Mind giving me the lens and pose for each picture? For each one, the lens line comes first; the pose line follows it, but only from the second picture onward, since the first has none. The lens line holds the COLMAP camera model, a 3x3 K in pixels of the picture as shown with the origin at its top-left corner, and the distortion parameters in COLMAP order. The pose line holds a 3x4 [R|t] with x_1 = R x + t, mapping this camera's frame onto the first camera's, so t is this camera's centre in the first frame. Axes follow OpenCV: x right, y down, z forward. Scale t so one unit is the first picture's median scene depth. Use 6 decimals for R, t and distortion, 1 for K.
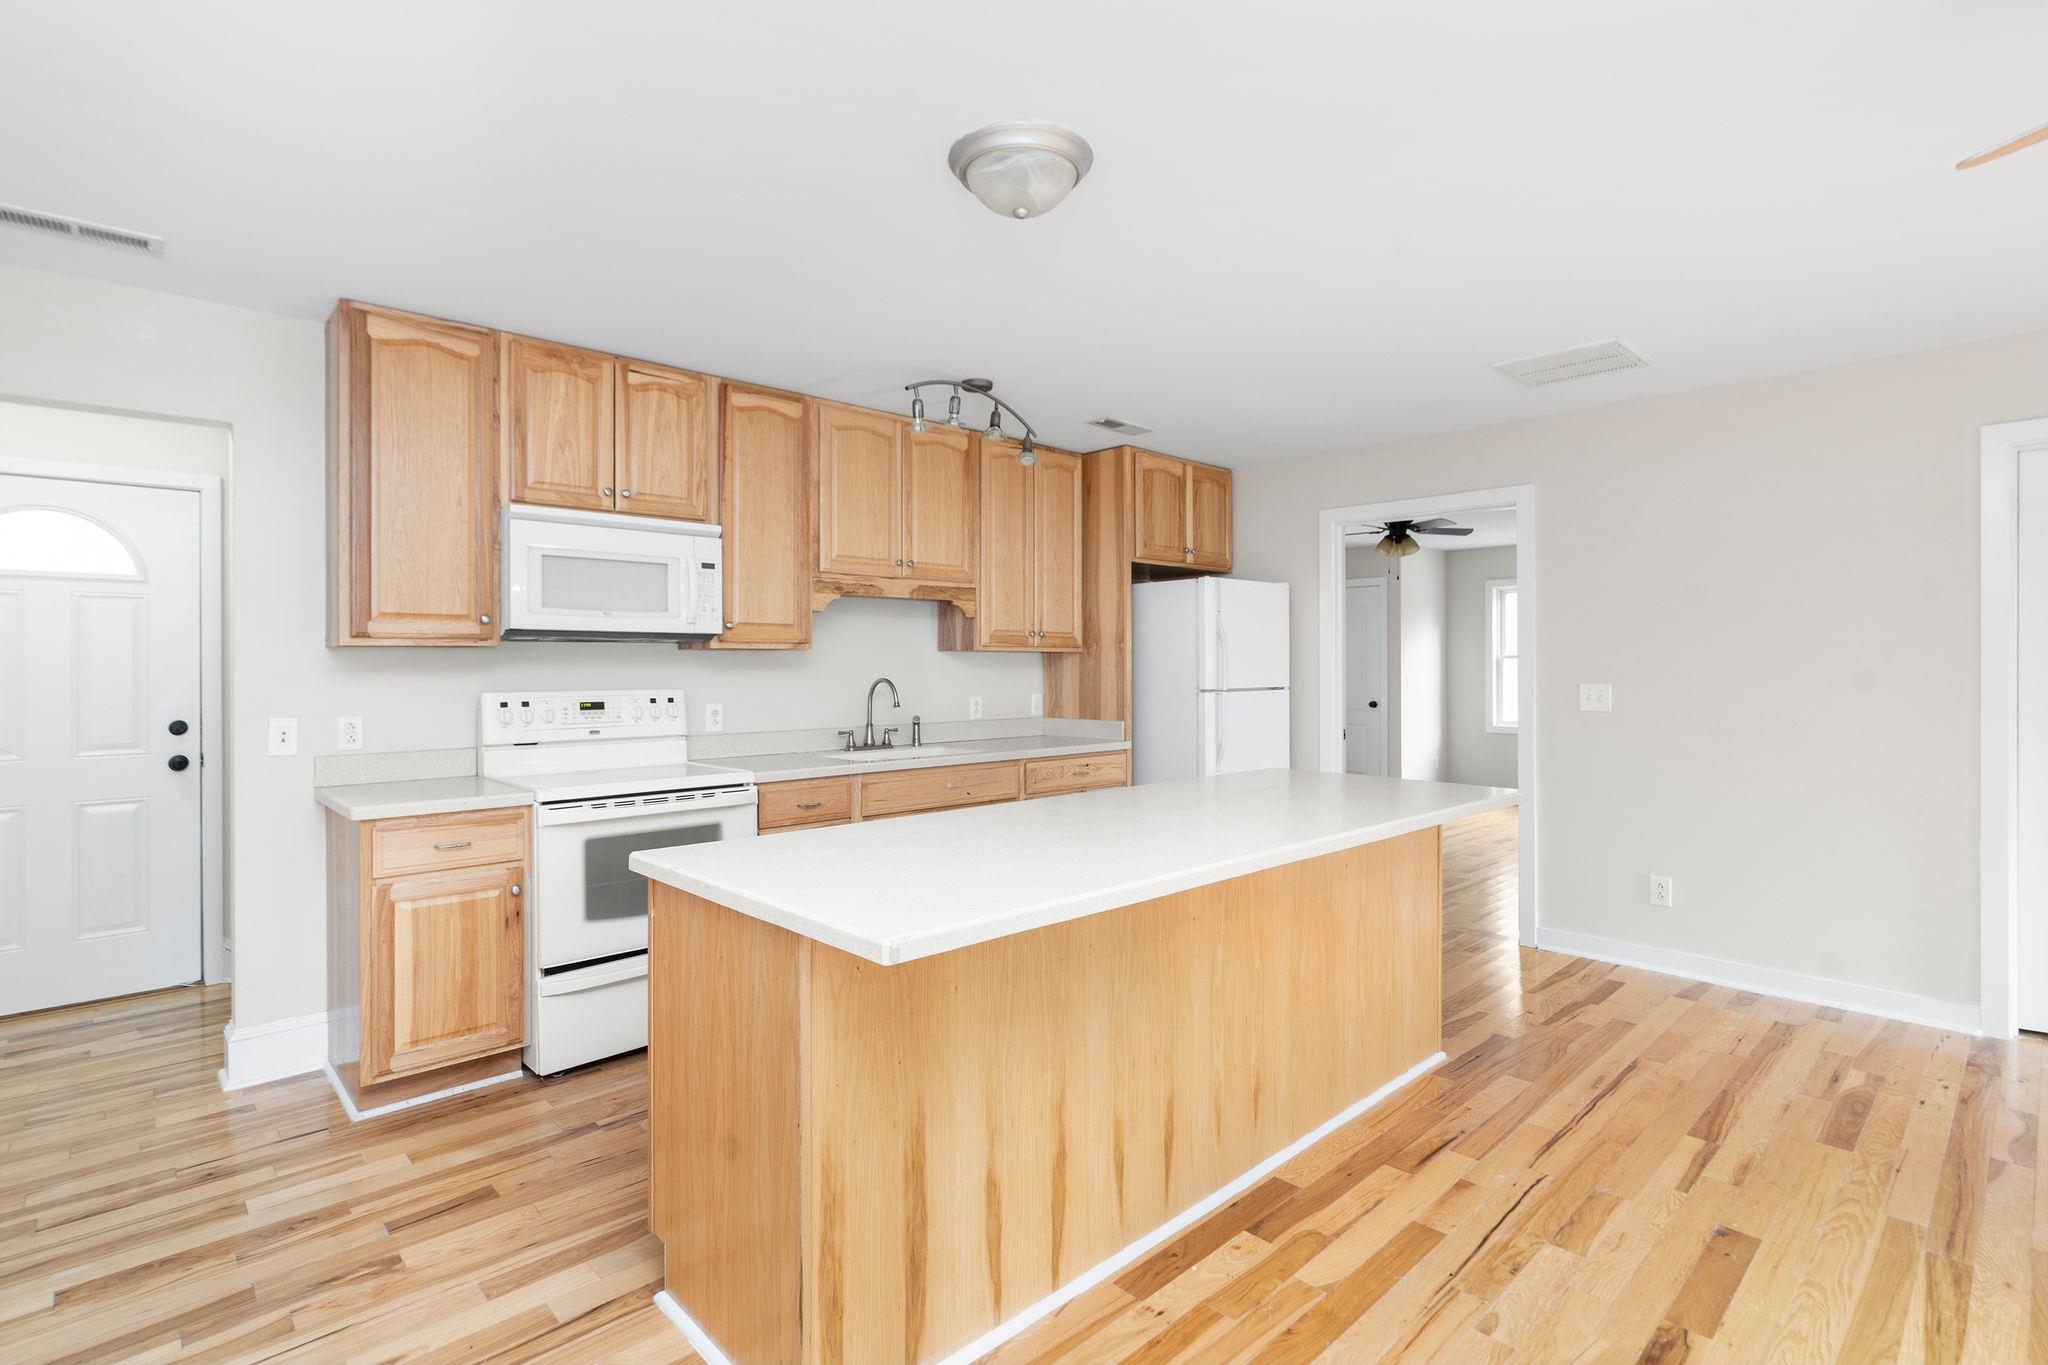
lens RADIAL K [[975.2, 0, 1009.8], [0, 975.2, 676.7], [0, 0, 1]] dist [-0.004553, 0.001769]
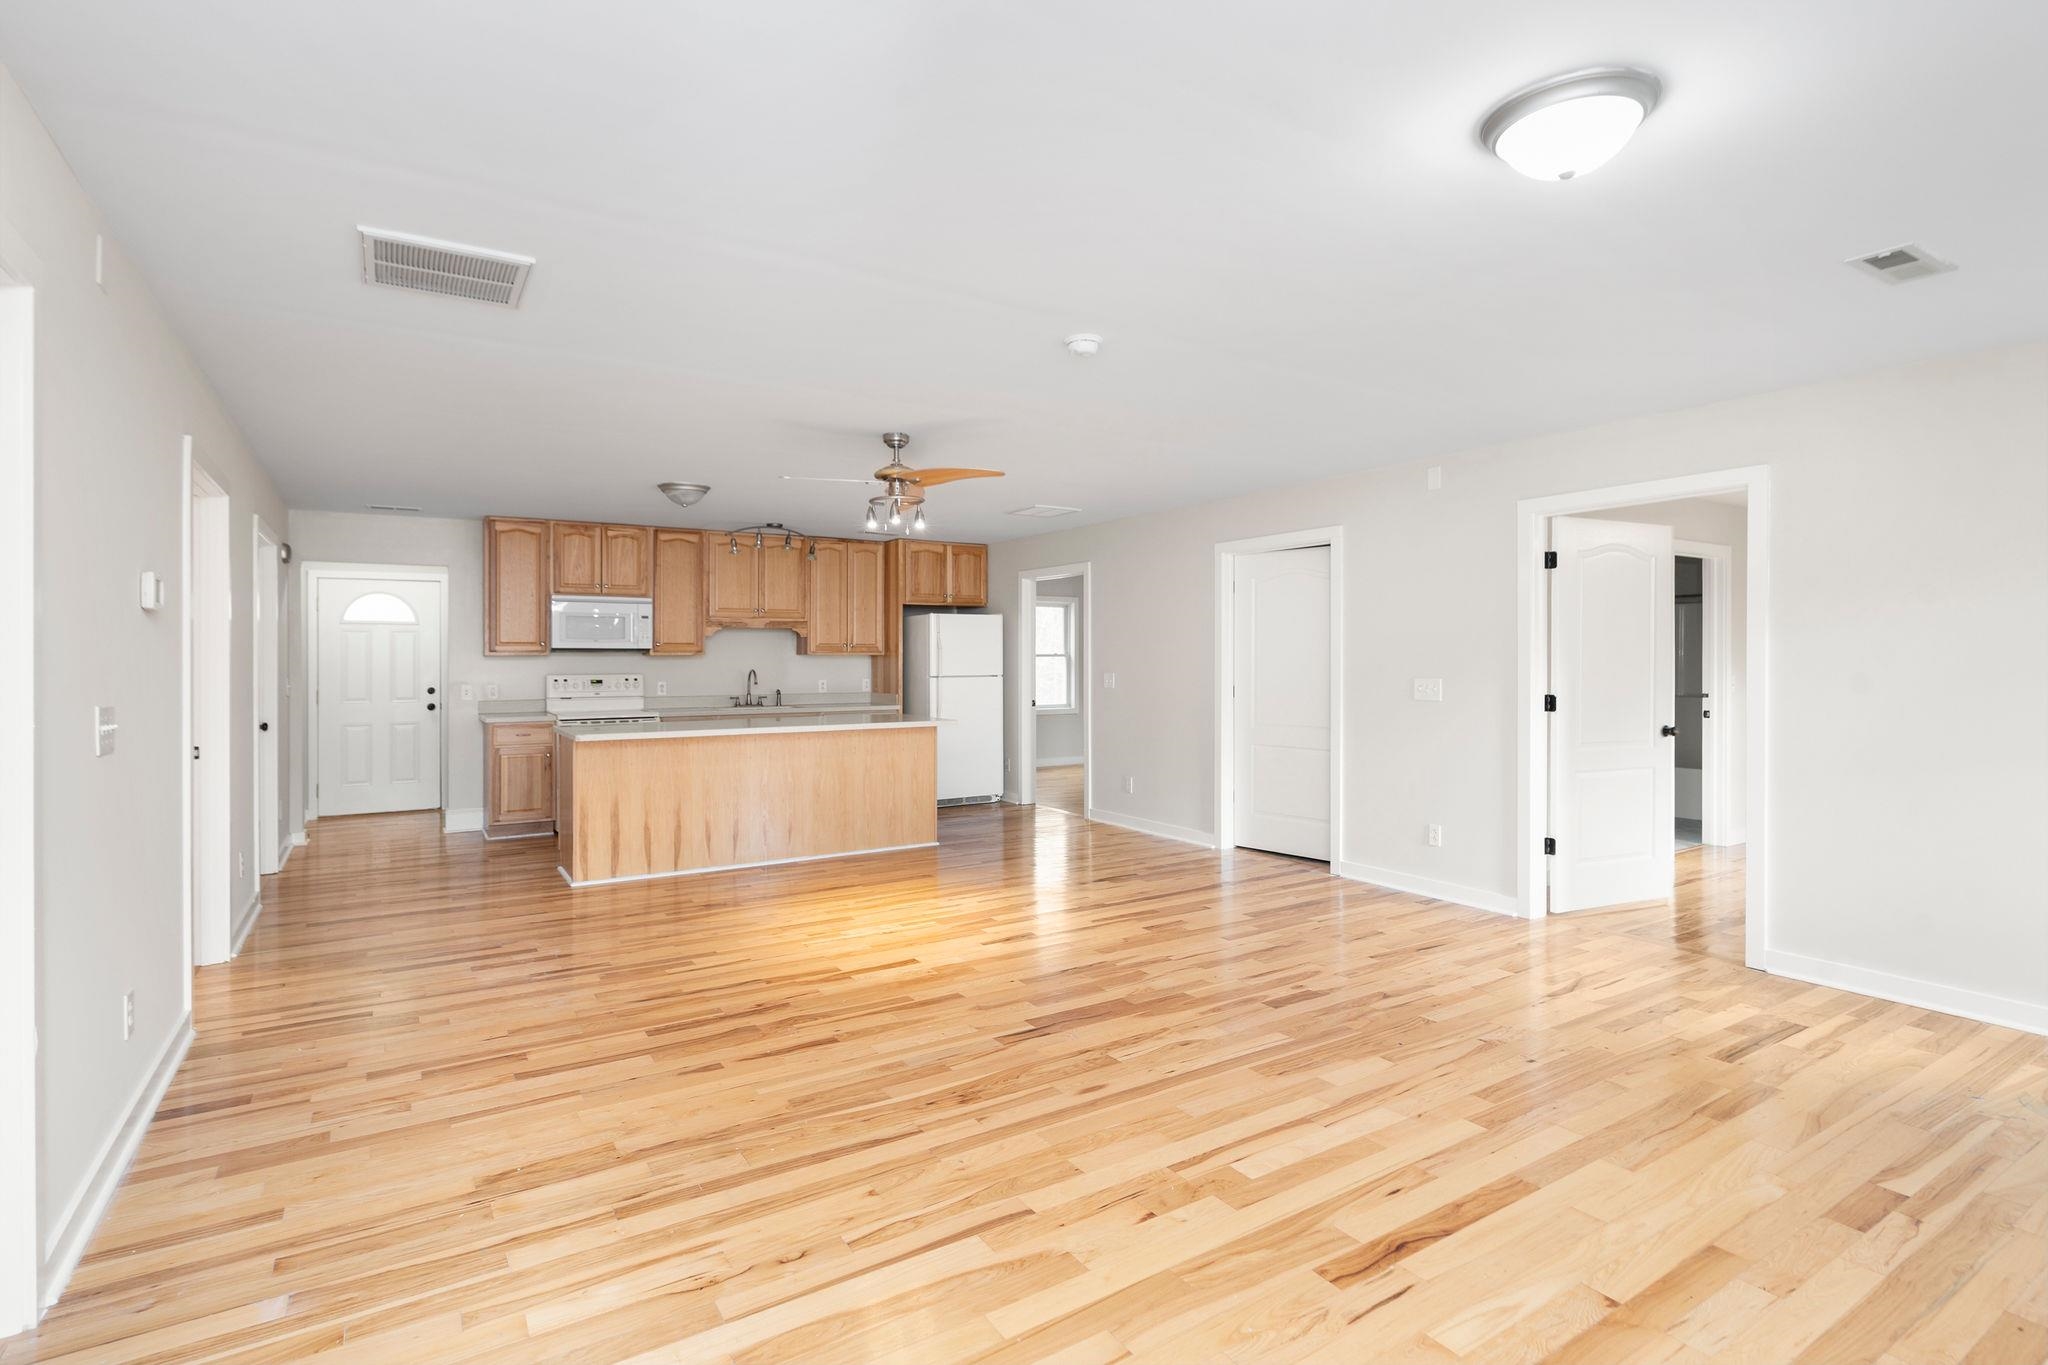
lens RADIAL K [[975.2, 0, 1004.4], [0, 975.2, 676.4], [0, 0, 1]] dist [-0.004553, 0.001769]
pose [[0.982034, 0.004023, -0.188661, 0.862256], [-0.002548, 0.999964, 0.008059, -0.001803], [0.188686, -0.007433, 0.982009, -0.949994]]
